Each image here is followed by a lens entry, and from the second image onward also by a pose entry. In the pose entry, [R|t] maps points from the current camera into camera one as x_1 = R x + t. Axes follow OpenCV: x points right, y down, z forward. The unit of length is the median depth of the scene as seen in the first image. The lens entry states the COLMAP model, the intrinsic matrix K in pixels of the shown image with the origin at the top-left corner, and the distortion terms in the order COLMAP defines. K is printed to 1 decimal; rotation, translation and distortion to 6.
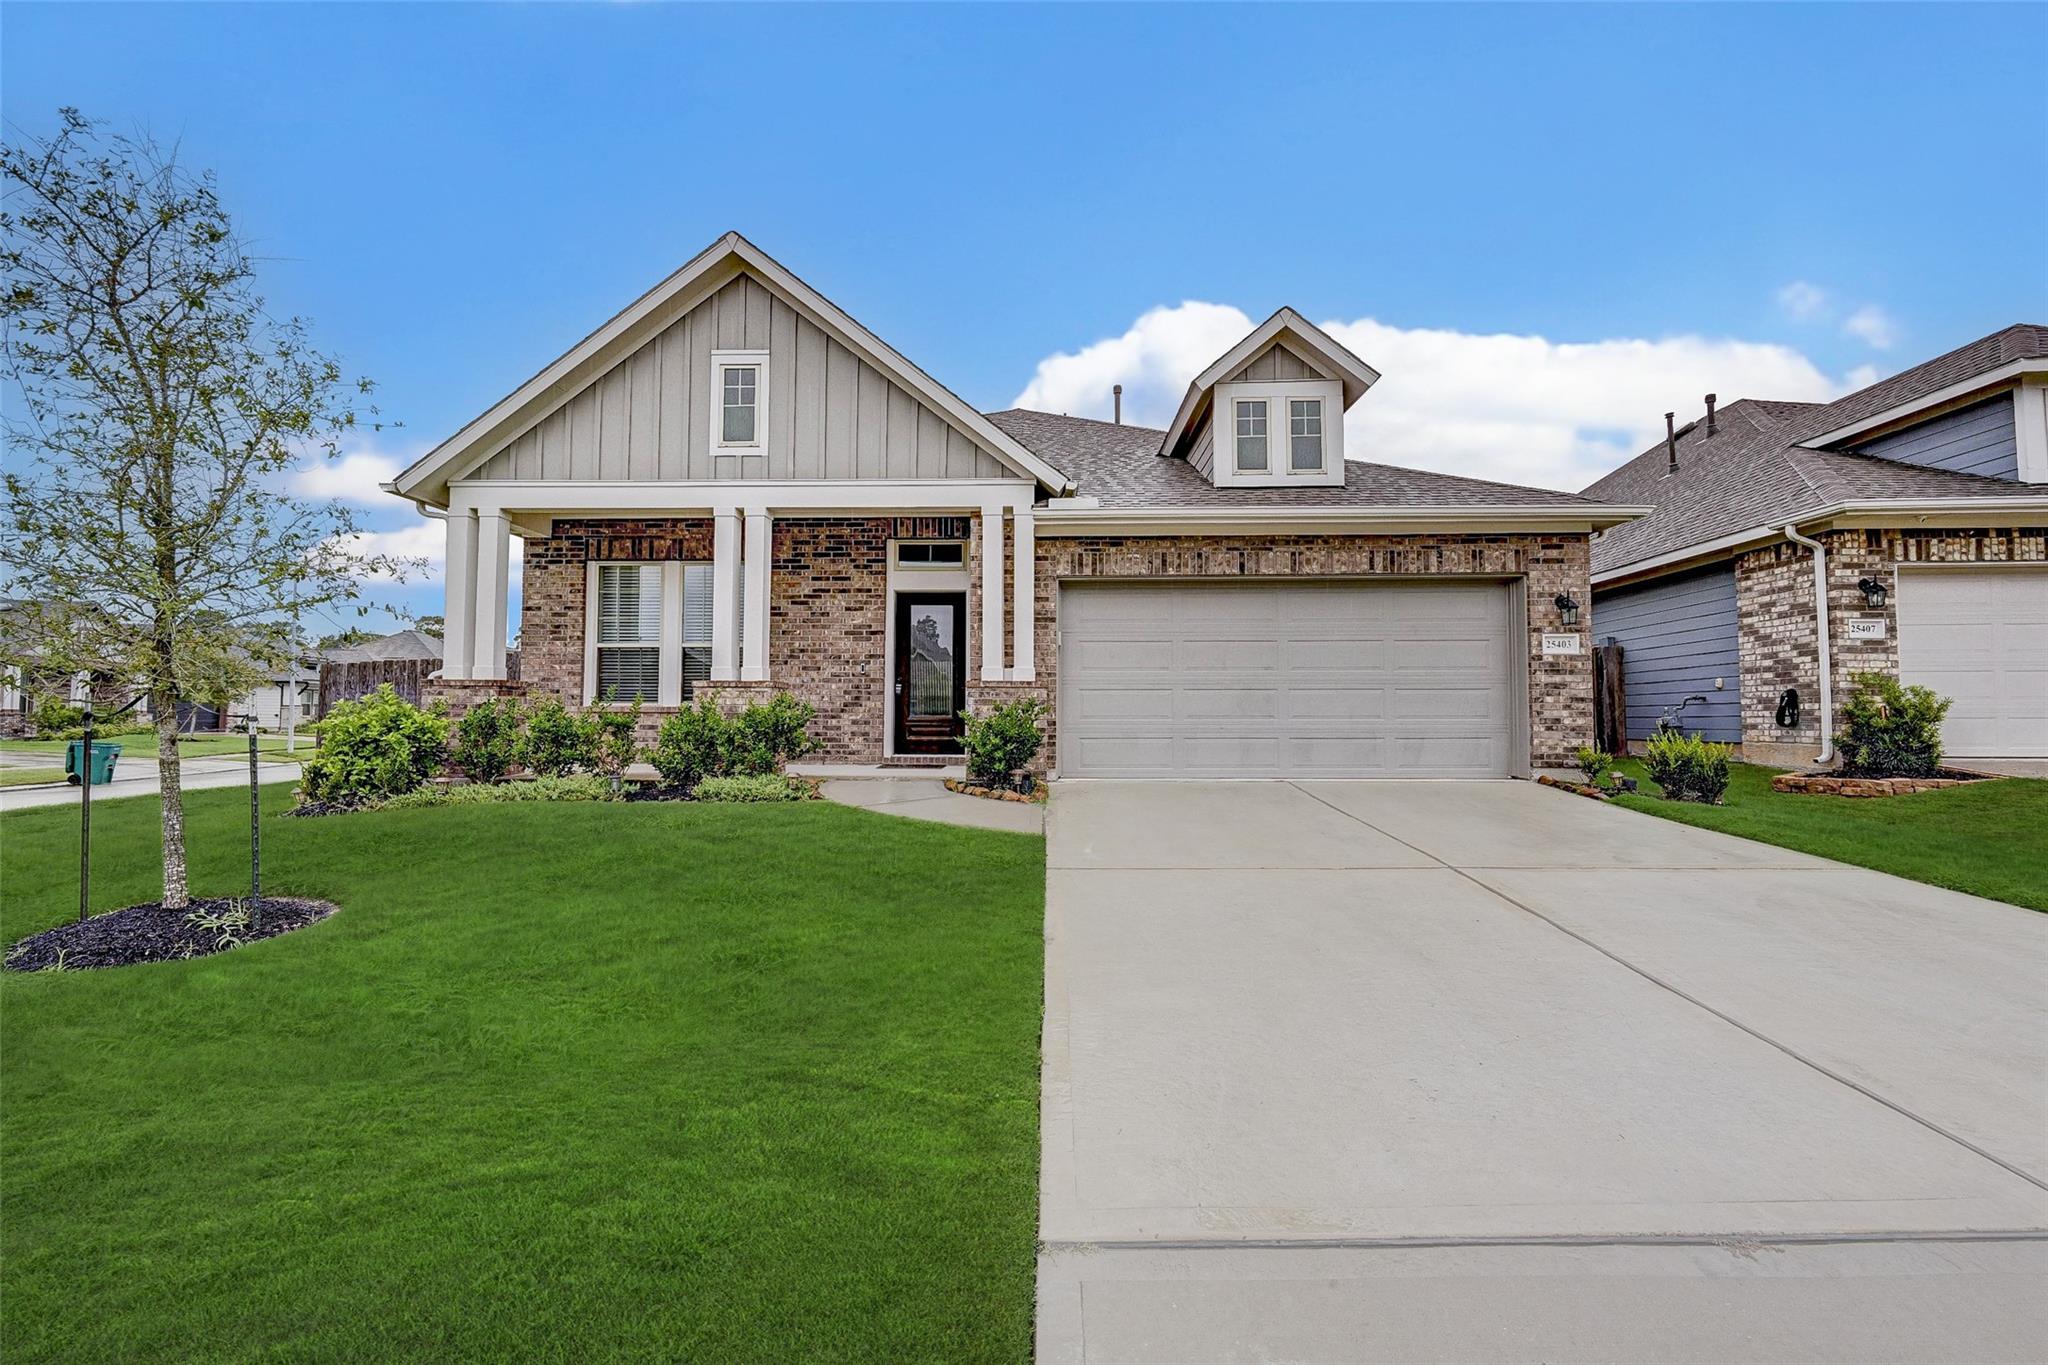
lens RADIAL K [[827.2, 0, 1024.4], [0, 827.2, 681.2], [0, 0, 1]] dist [-0.001630, 0.000482]
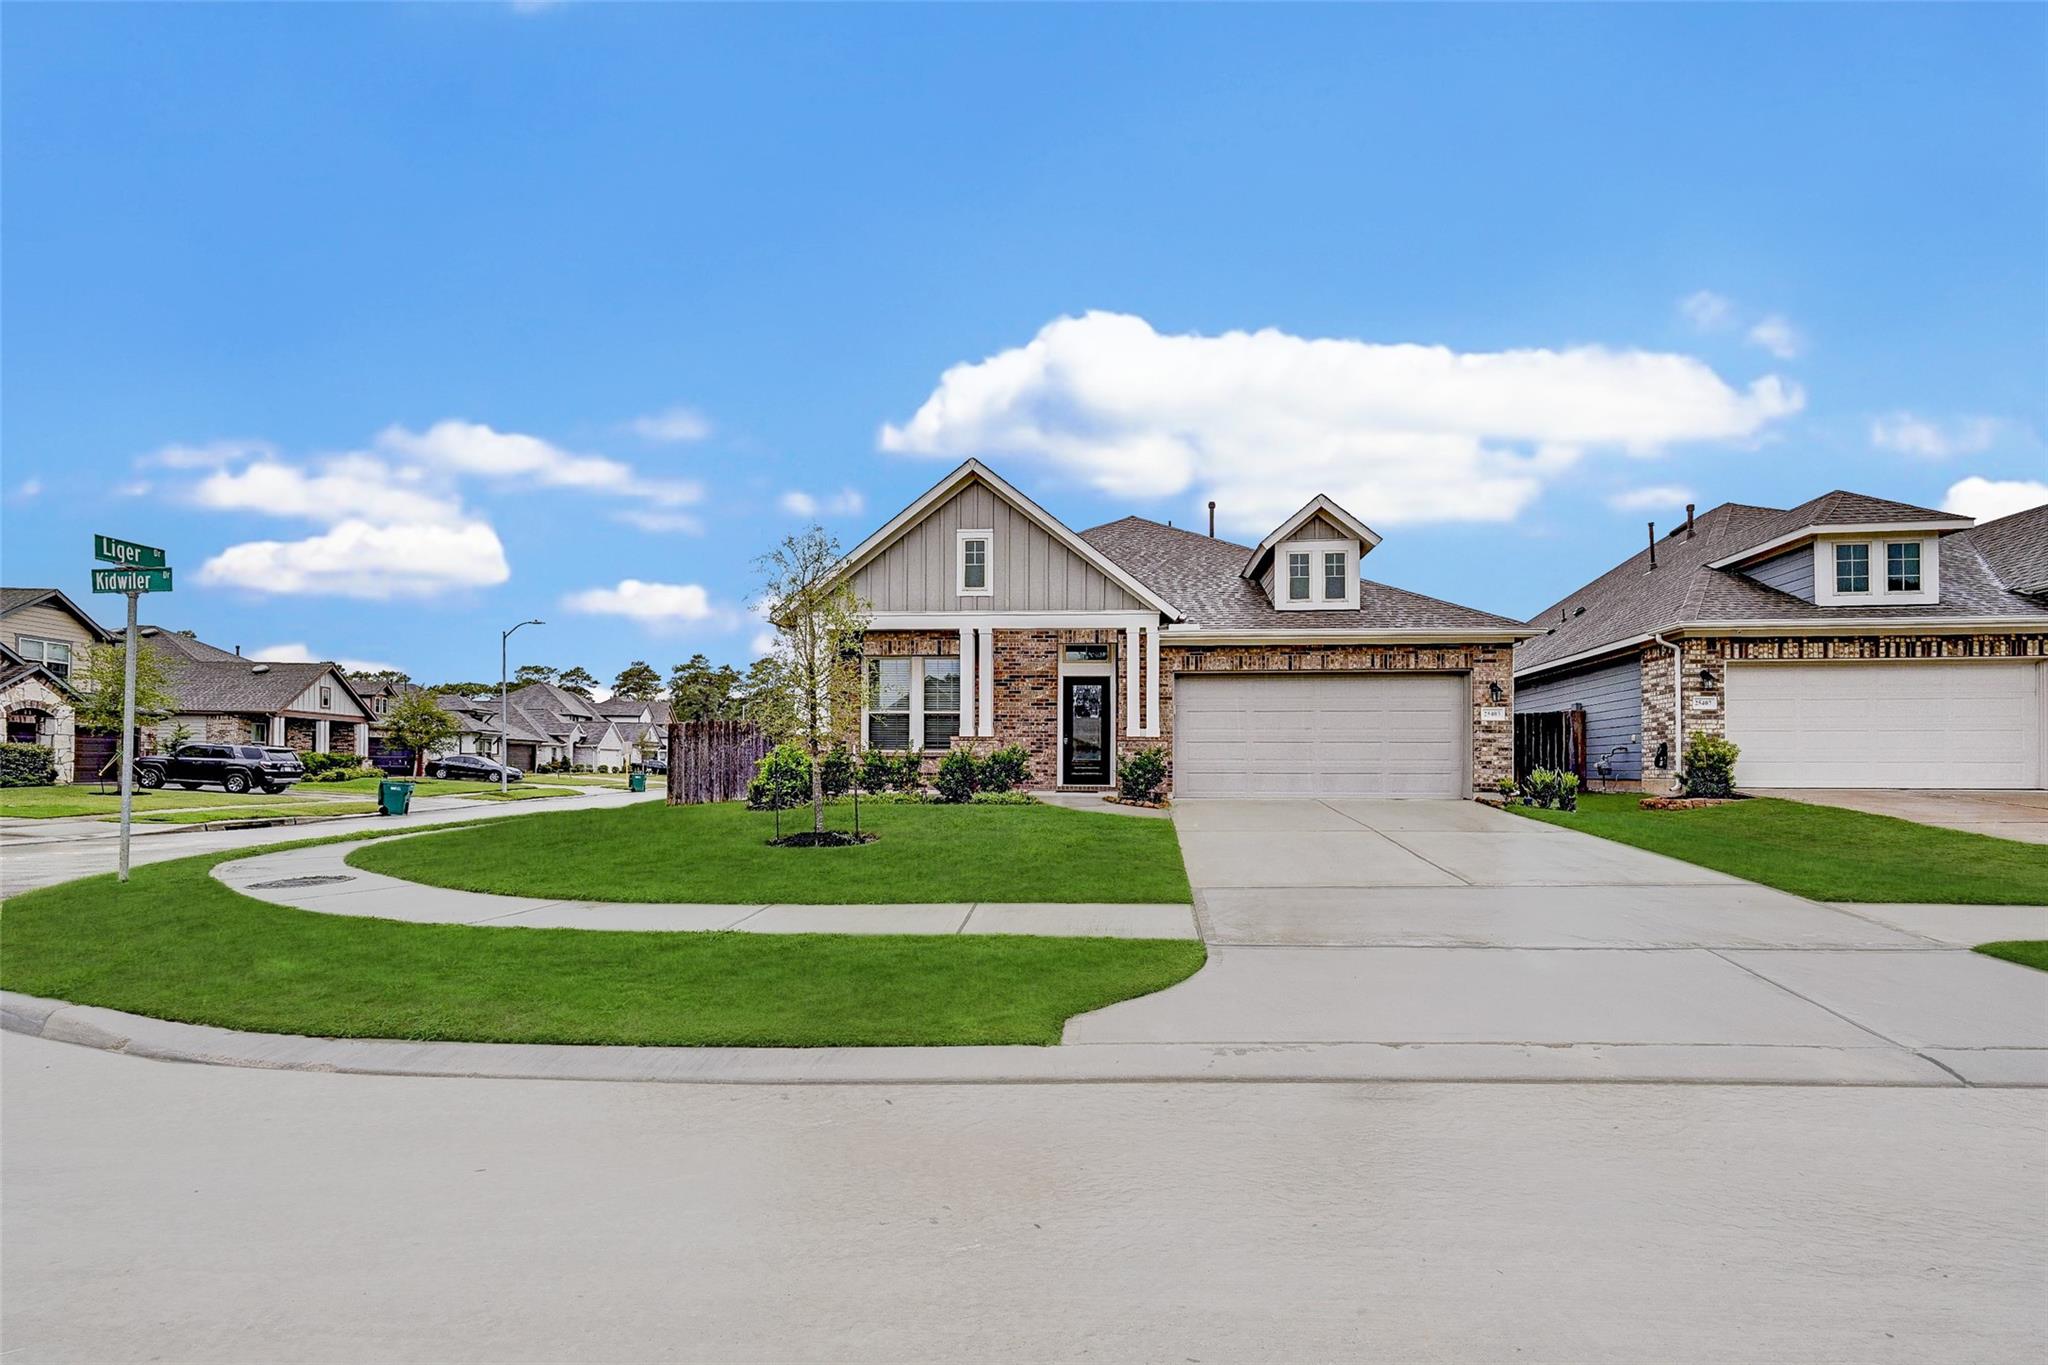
lens RADIAL K [[827.2, 0, 1096.4], [0, 827.2, 725.8], [0, 0, 1]] dist [-0.001630, 0.000482]
pose [[0.999615, 0.001468, -0.027701, -0.063042], [-0.001656, 0.999976, -0.006740, -0.009945], [0.027691, 0.006783, 0.999594, -0.583744]]
